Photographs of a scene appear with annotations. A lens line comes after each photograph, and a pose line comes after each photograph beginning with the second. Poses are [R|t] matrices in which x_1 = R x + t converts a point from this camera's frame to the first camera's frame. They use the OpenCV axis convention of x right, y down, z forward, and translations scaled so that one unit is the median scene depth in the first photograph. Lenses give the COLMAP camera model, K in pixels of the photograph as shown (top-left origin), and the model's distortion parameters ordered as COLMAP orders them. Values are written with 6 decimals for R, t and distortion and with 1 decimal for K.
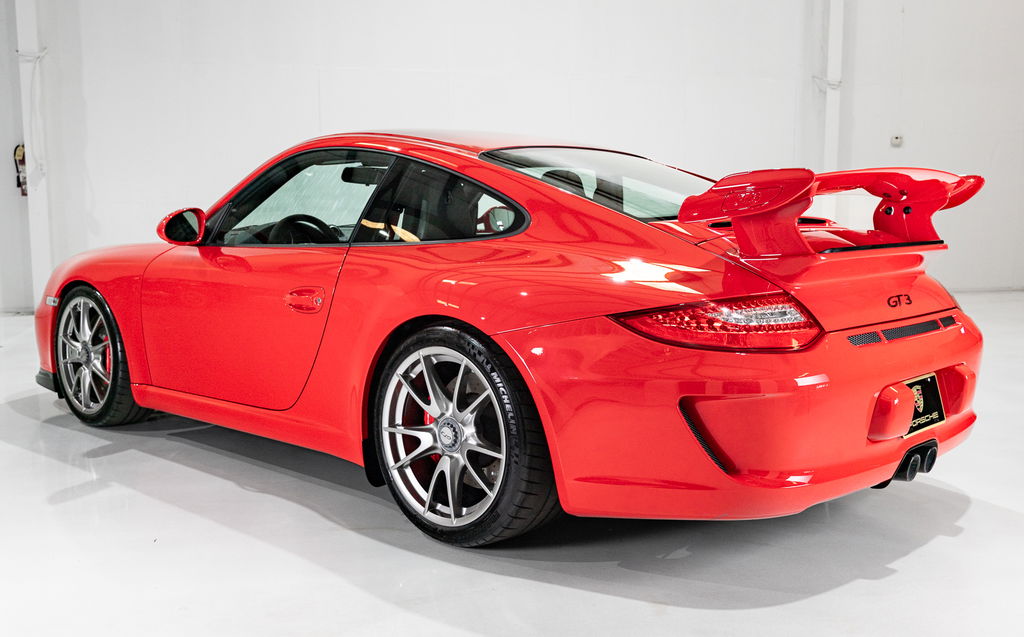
lens RADIAL K [[1073.4, 0, 510.6], [0, 1073.4, 317.8], [0, 0, 1]] dist [0.025904, 0.000000]
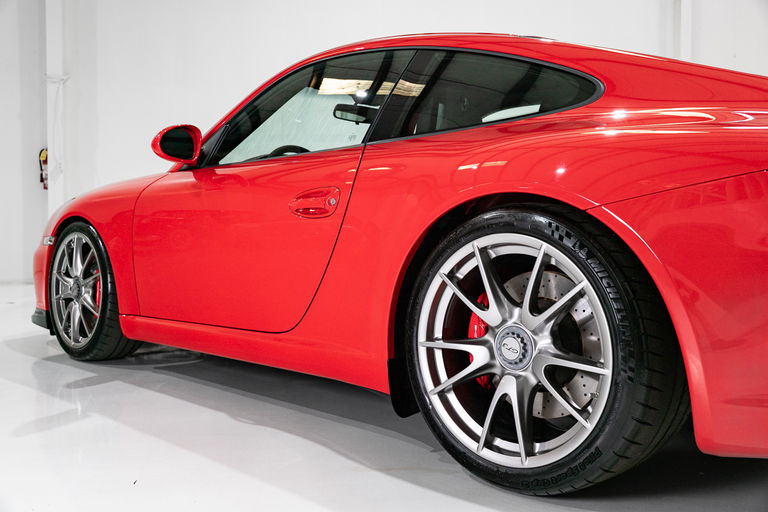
lens RADIAL K [[783.2, 0, 396.8], [0, 783.2, 228.4], [0, 0, 1]] dist [0.010319, 0.000000]
pose [[0.999925, 0.005505, -0.010949, -0.120874], [-0.006578, 0.994918, -0.100478, 0.071079], [0.010340, 0.100543, 0.994879, 0.372667]]
